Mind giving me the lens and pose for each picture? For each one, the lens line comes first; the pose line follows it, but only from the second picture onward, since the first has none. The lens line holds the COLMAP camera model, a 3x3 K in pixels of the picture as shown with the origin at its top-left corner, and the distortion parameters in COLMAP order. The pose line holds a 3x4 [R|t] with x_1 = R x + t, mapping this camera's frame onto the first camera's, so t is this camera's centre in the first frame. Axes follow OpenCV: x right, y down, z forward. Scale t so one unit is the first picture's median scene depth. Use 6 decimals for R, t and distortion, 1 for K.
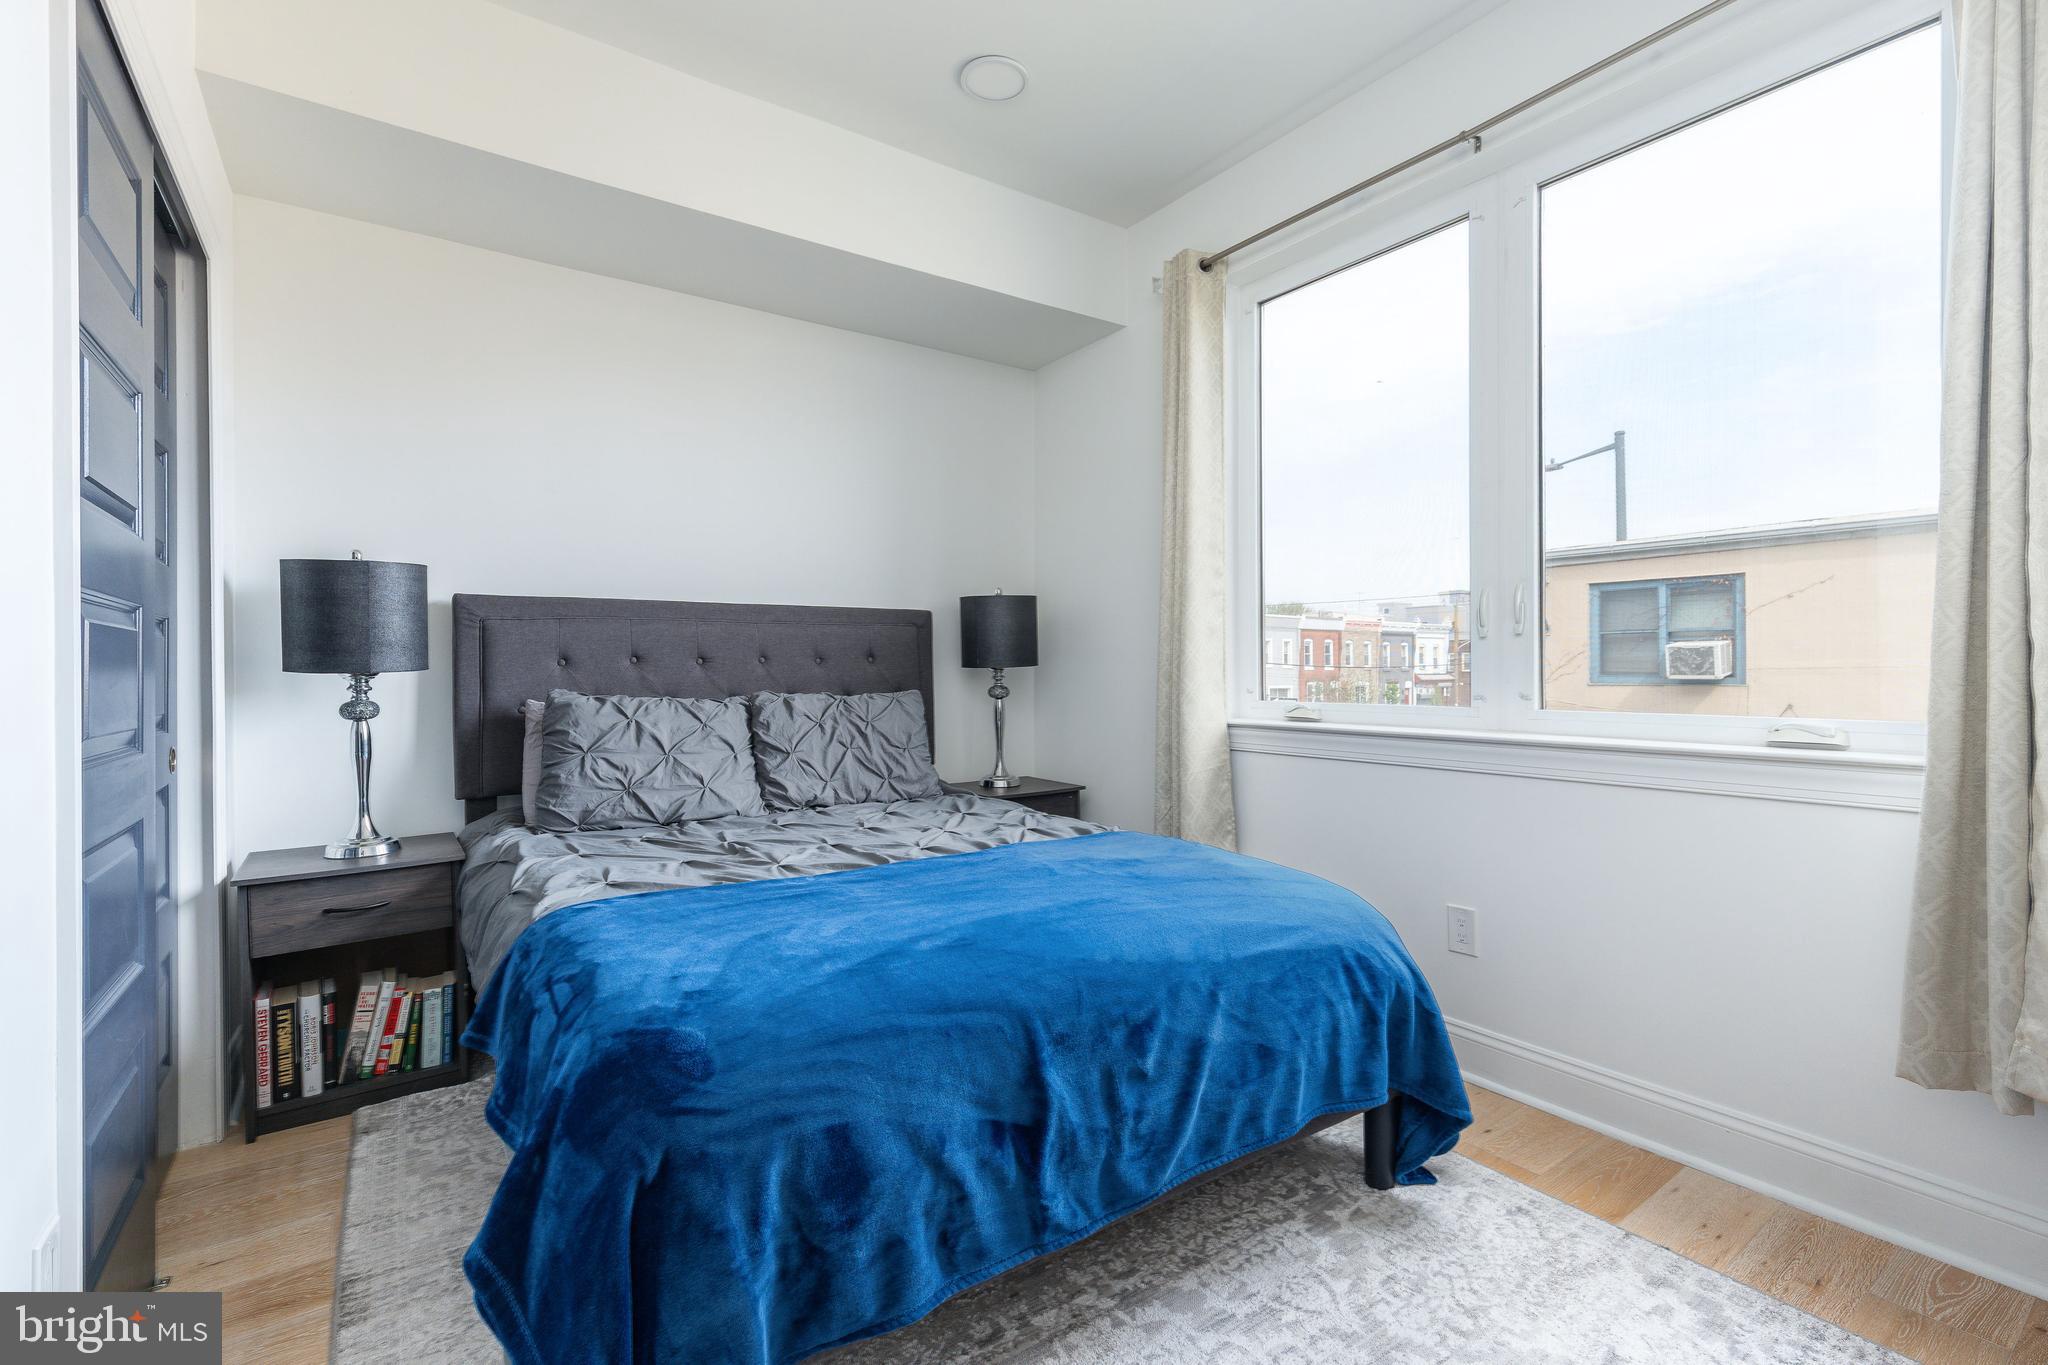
lens RADIAL K [[917.4, 0, 1016.7], [0, 917.4, 682.1], [0, 0, 1]] dist [0.013587, -0.008576]
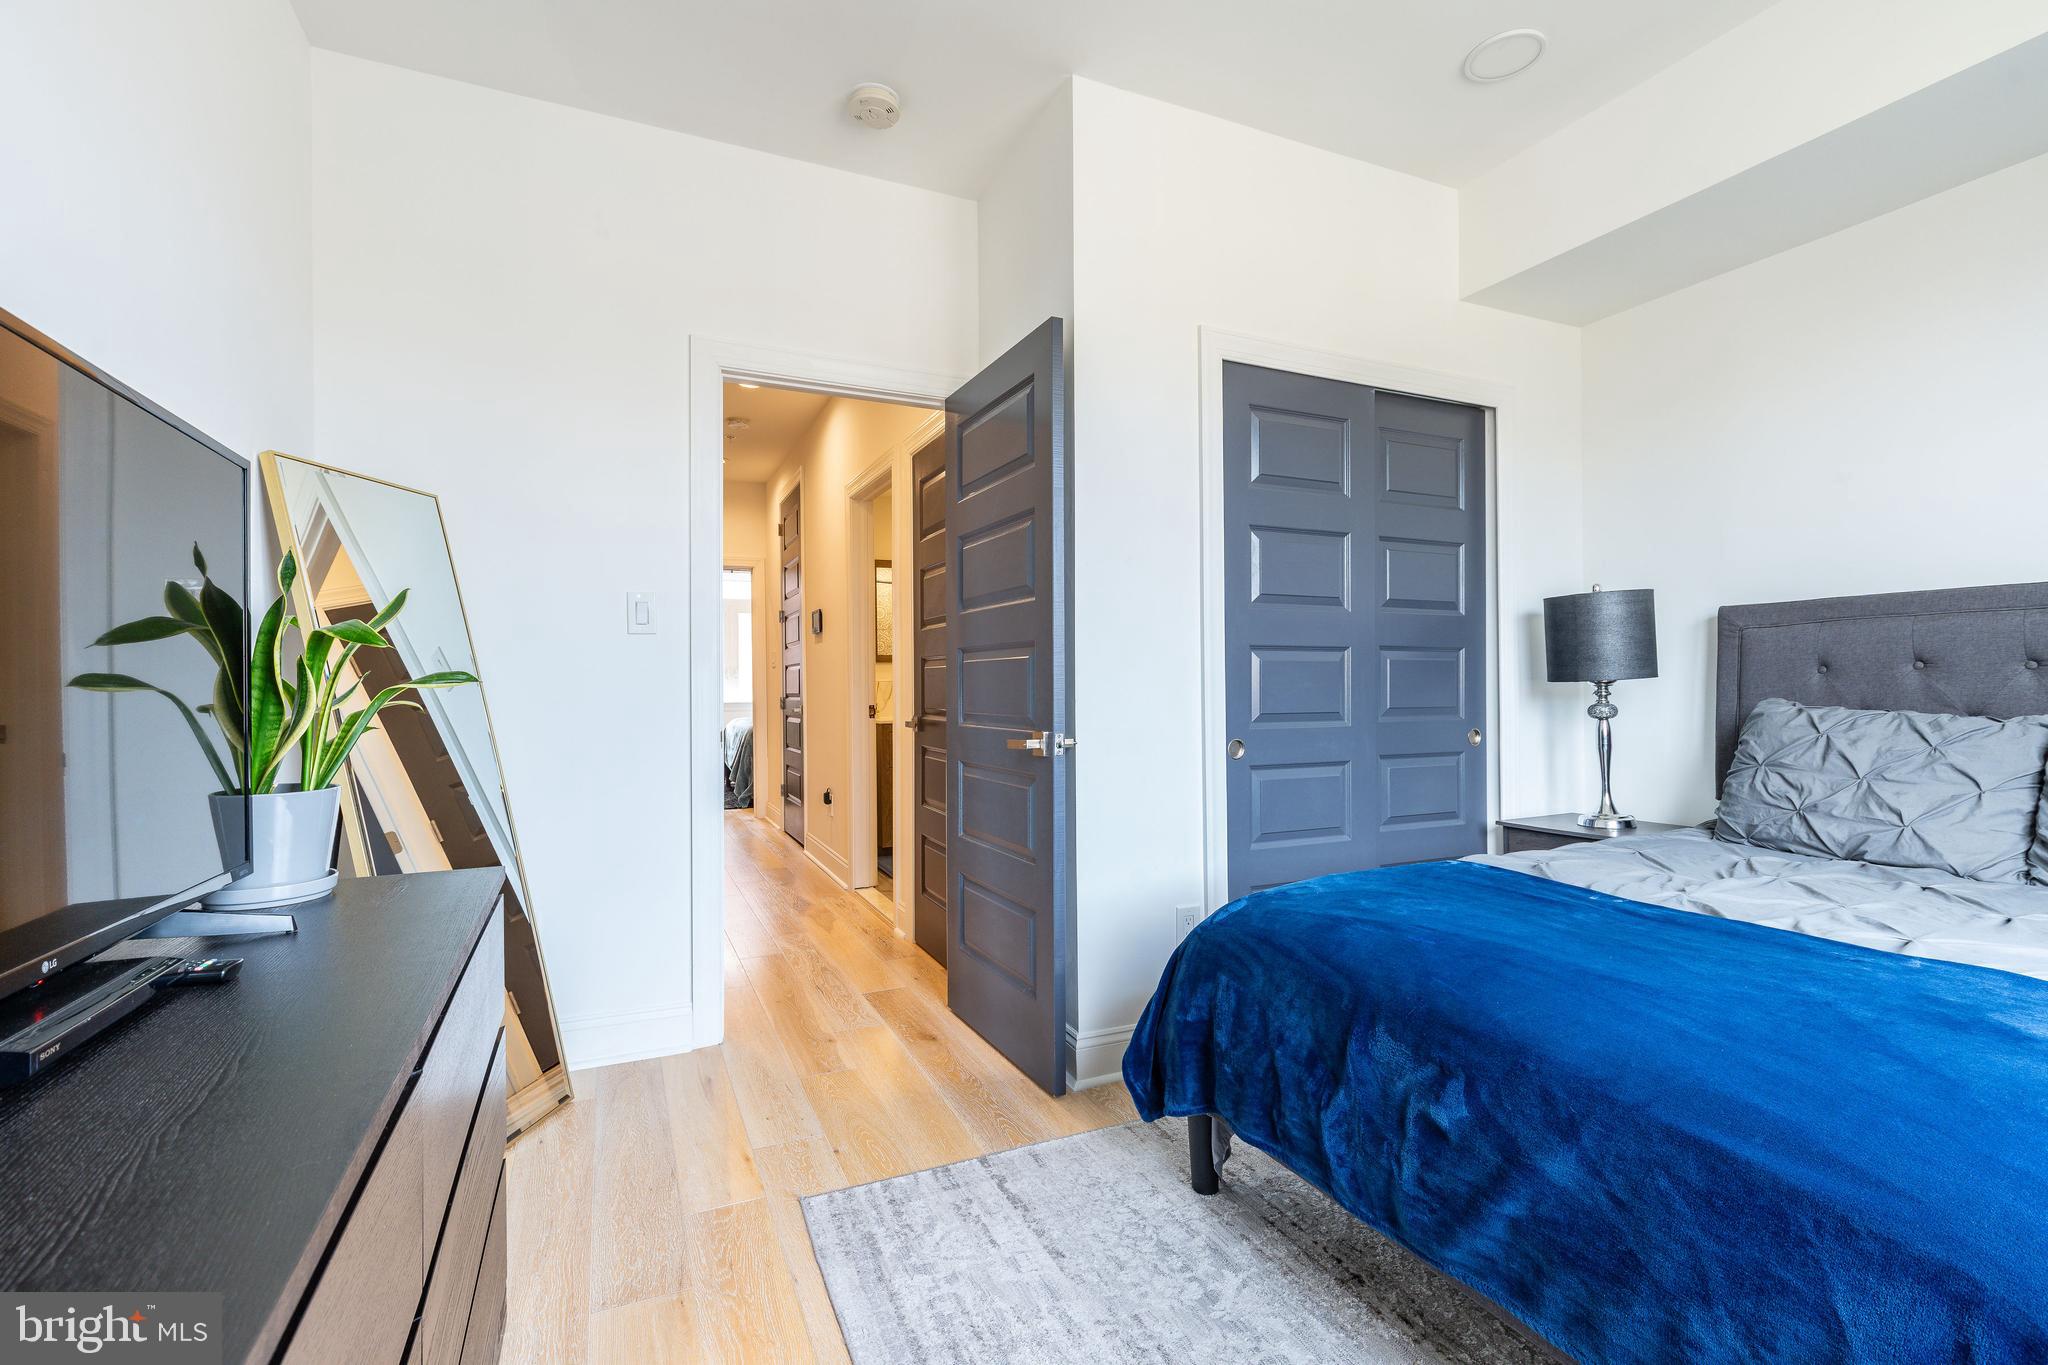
lens RADIAL K [[917.4, 0, 1016.7], [0, 917.4, 682.1], [0, 0, 1]] dist [0.013587, -0.008576]
pose [[-0.179946, 0.005392, -0.983662, 0.624678], [-0.002480, 0.999979, 0.005935, -0.013522], [0.983673, 0.003507, -0.179929, 0.419130]]
